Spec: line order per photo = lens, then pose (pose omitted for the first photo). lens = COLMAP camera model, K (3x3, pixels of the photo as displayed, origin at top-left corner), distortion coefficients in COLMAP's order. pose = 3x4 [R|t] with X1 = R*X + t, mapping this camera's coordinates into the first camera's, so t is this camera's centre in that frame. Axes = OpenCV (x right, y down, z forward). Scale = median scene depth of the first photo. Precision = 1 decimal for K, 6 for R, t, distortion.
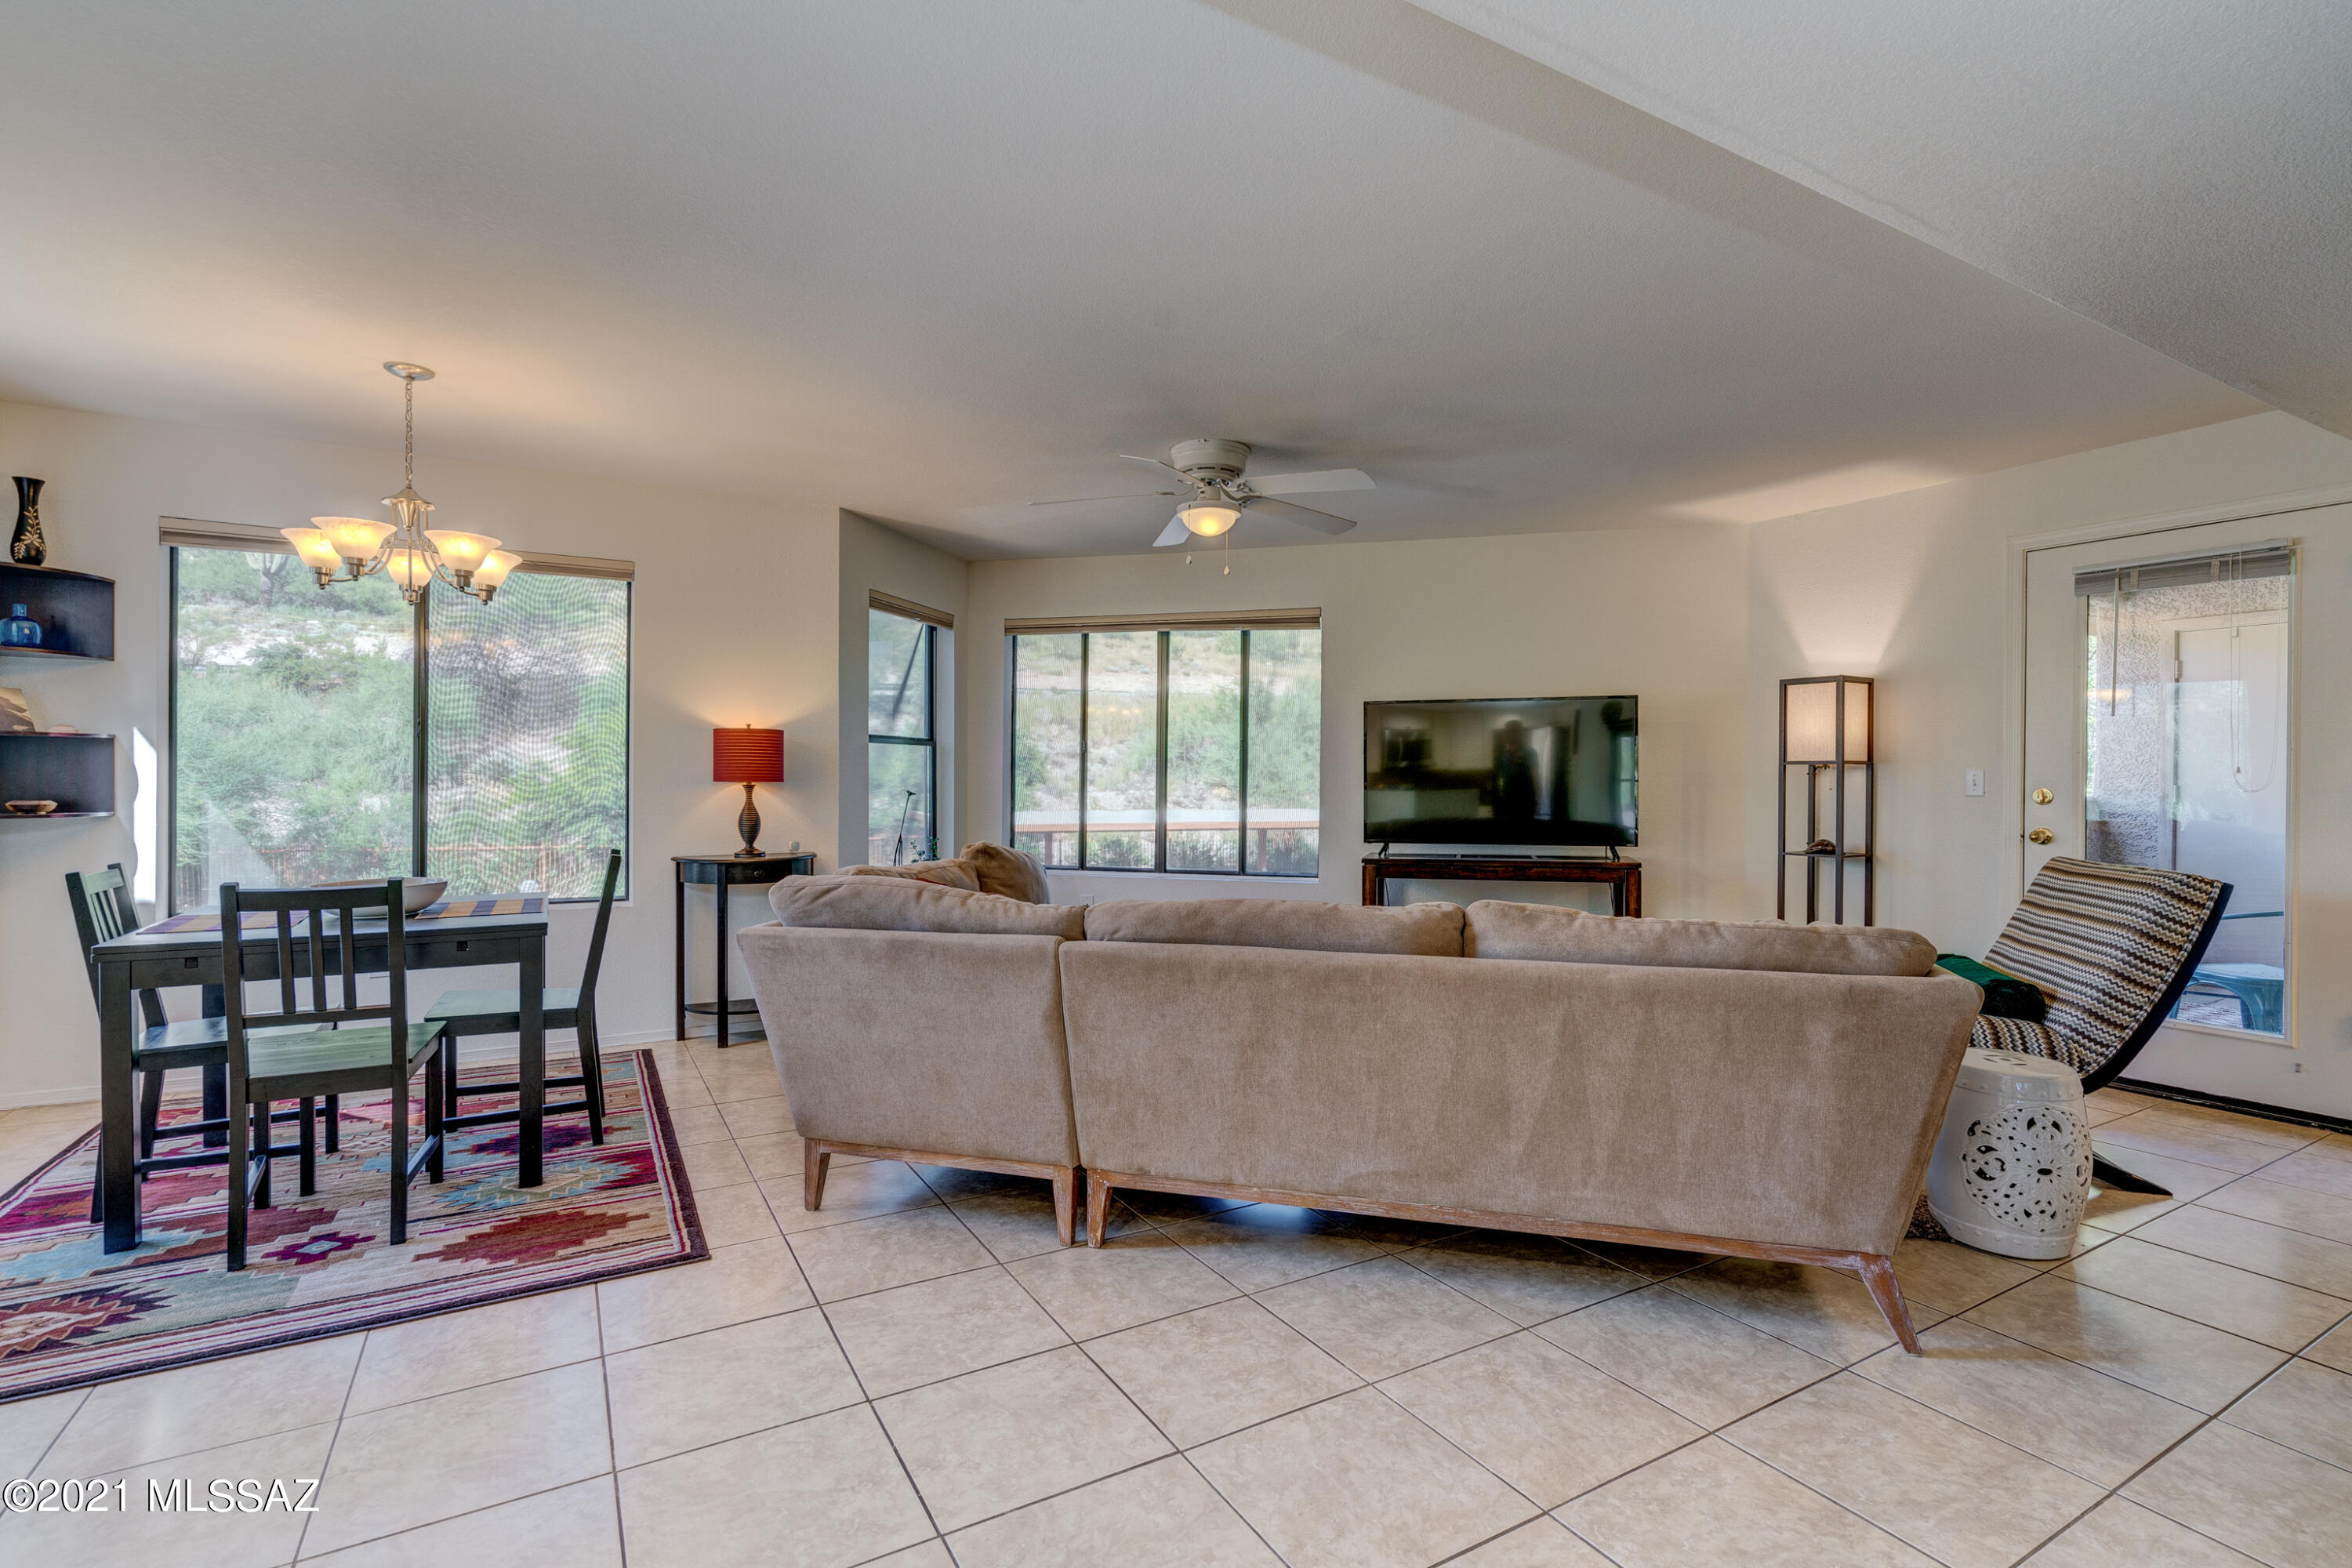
lens RADIAL K [[1067.8, 0, 1105.2], [0, 1067.8, 784.8], [0, 0, 1]] dist [-0.000654, 0.000498]
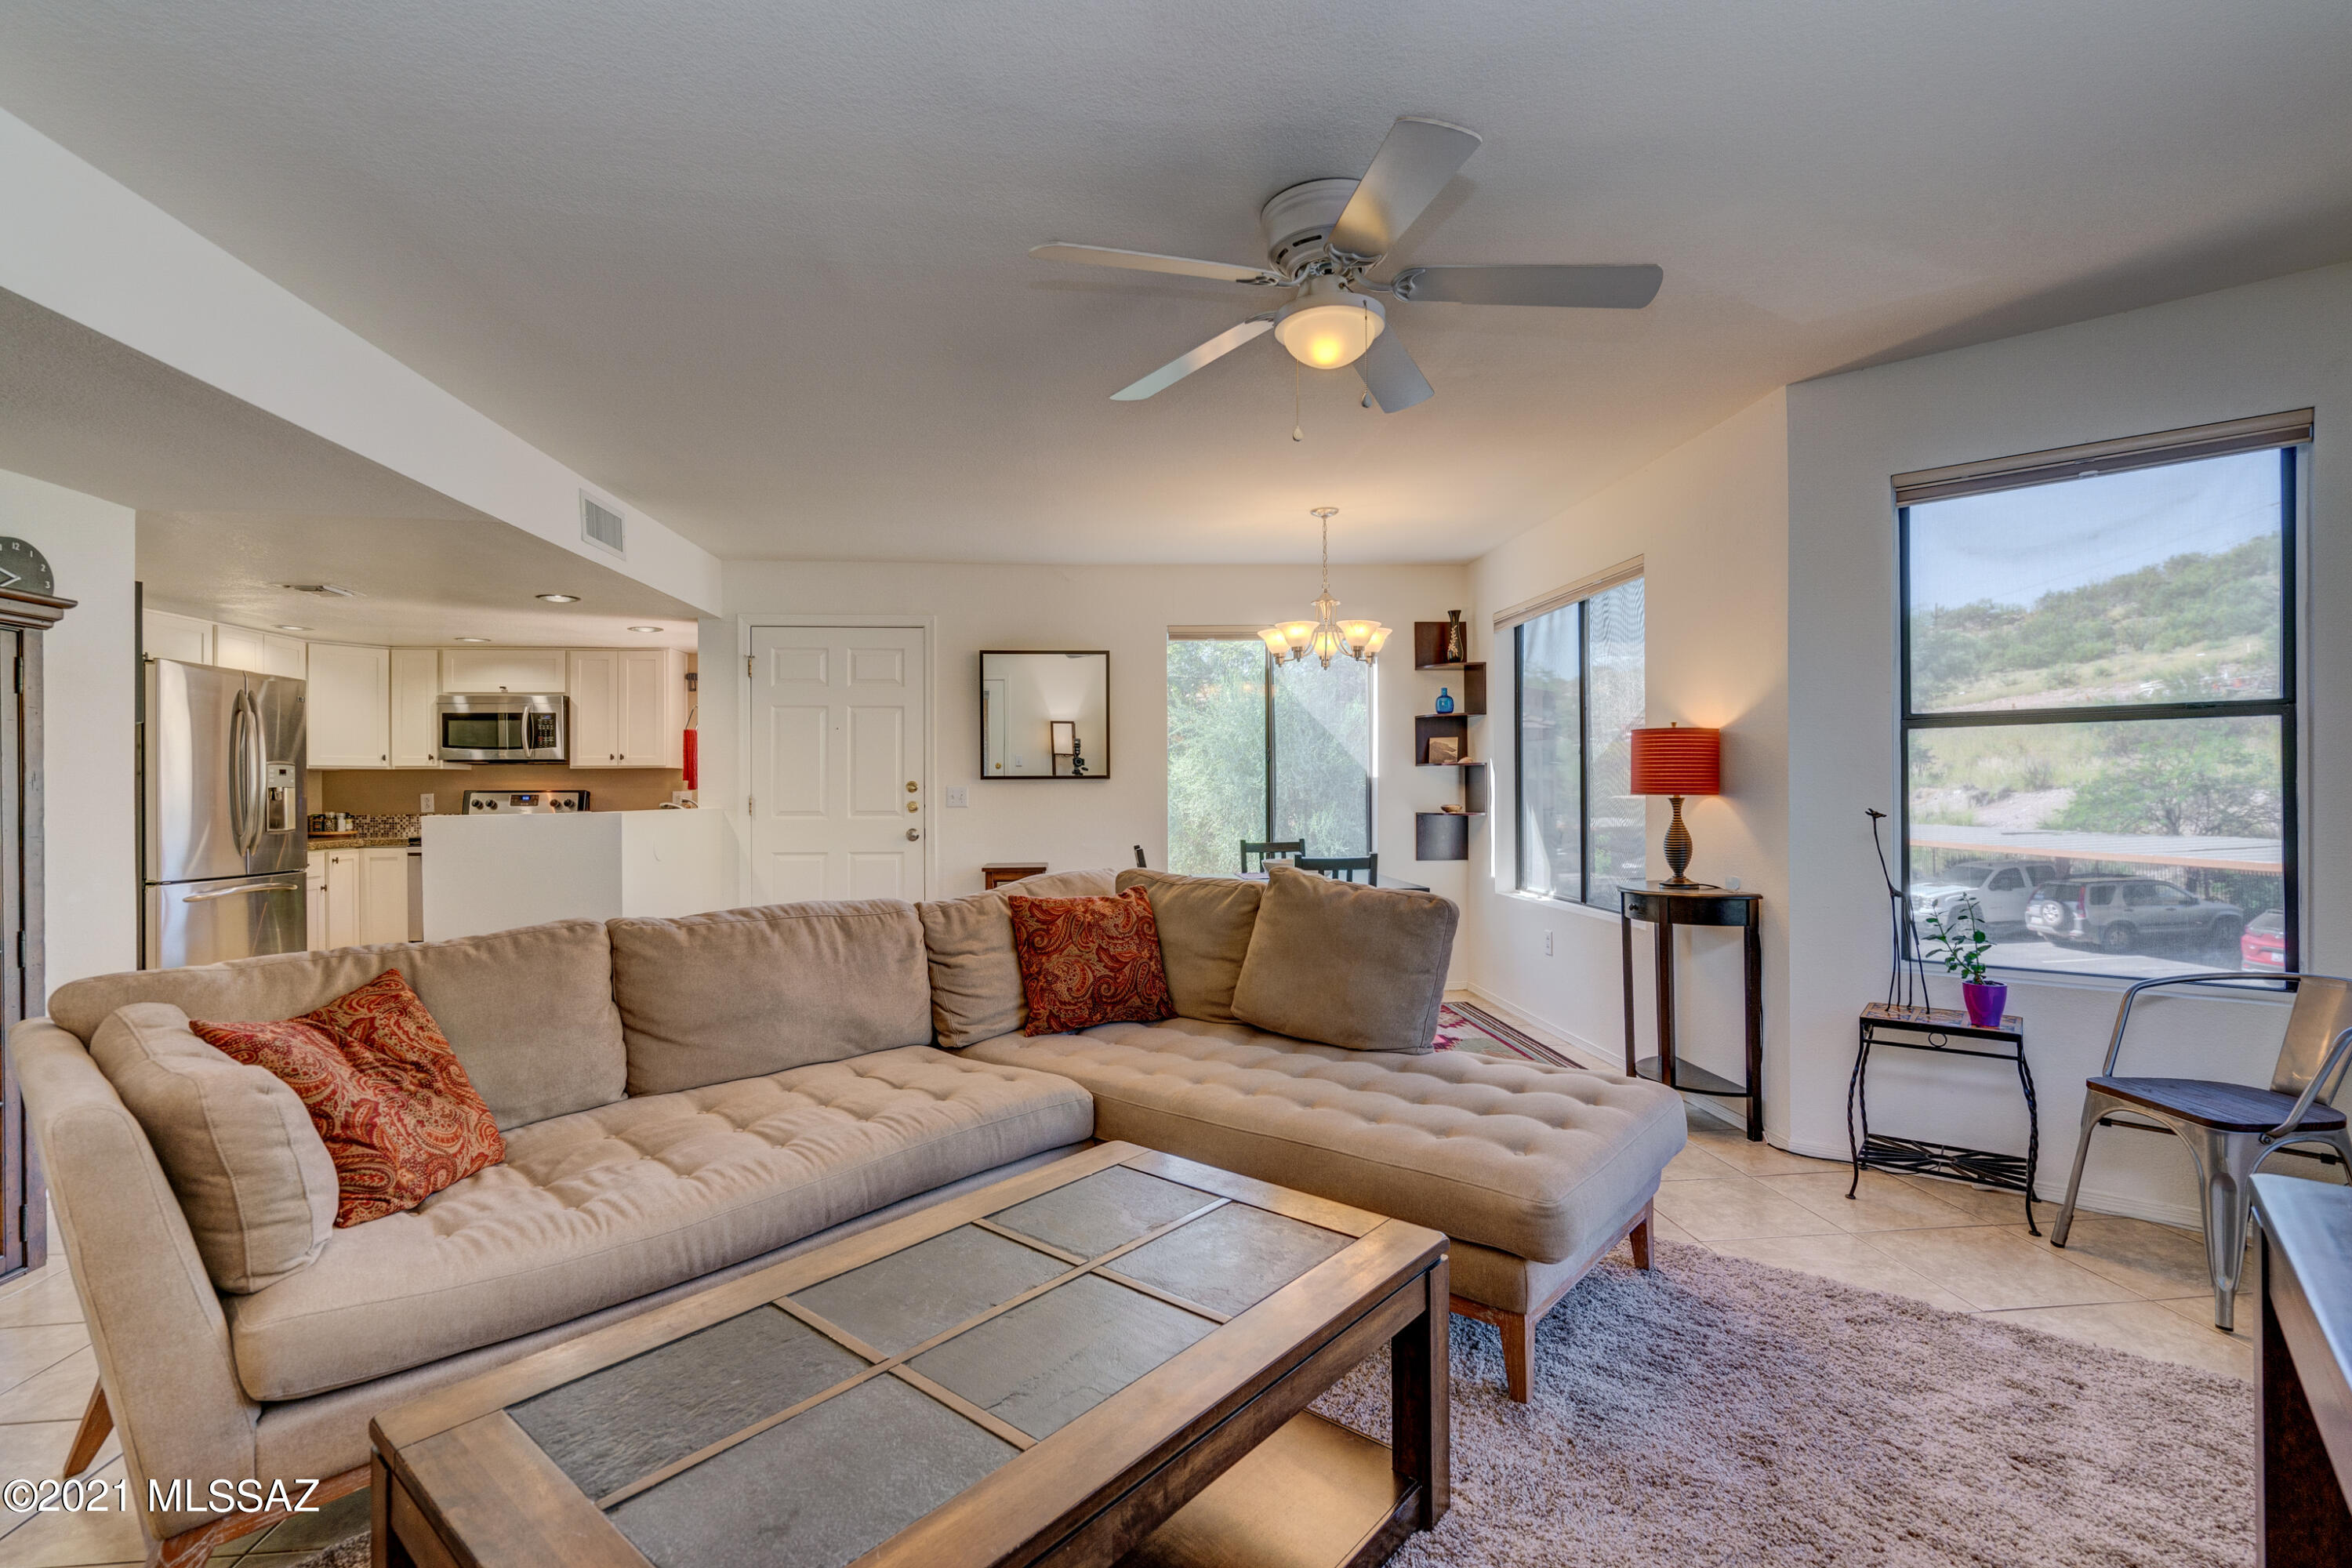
lens RADIAL K [[1065.5, 0, 1176.0], [0, 1065.5, 784.0], [0, 0, 1]] dist [-0.000824, 0.000455]
pose [[-0.365245, -0.004704, -0.930899, 0.592595], [0.000597, 0.999986, -0.005288, -0.007350], [0.930911, -0.002487, -0.365237, 1.032542]]
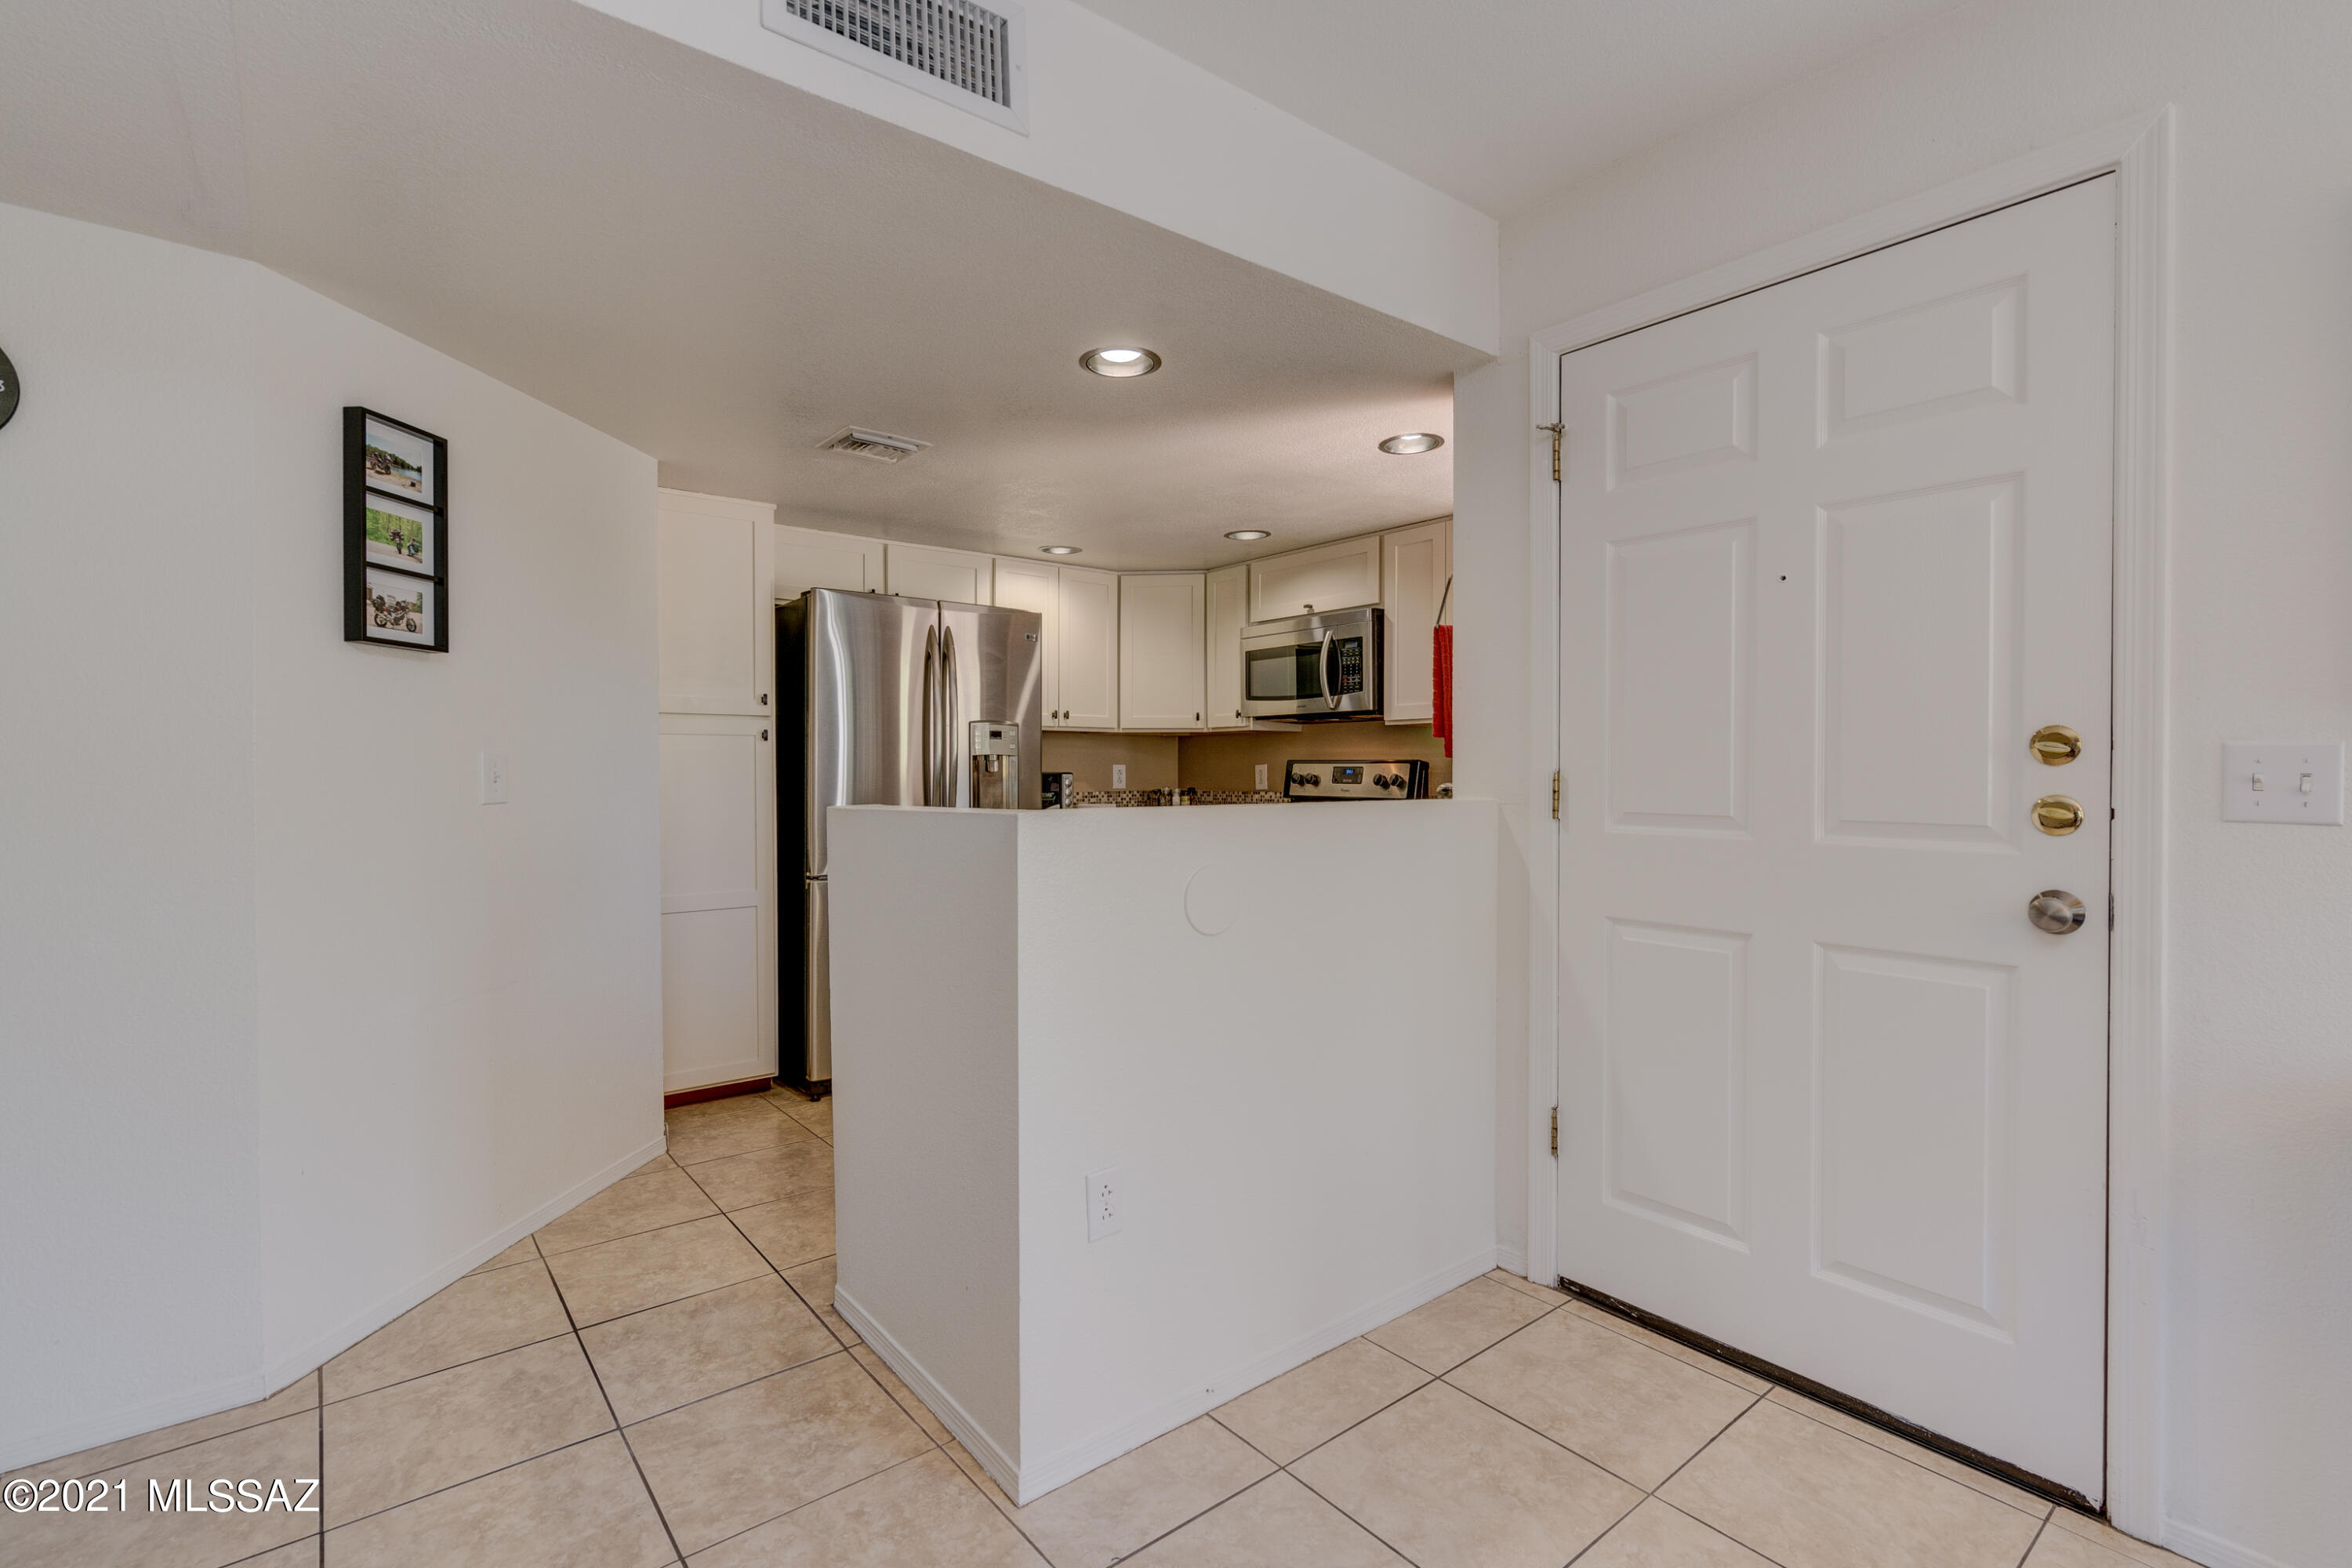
lens RADIAL K [[1054.1, 0, 1159.0], [0, 1054.1, 774.8], [0, 0, 1]] dist [-0.000015, 0.000151]
pose [[-0.981688, 0.000831, -0.190492, -0.168893], [-0.001454, 0.999929, 0.011853, -0.004164], [0.190488, 0.011912, -0.981617, 0.529134]]
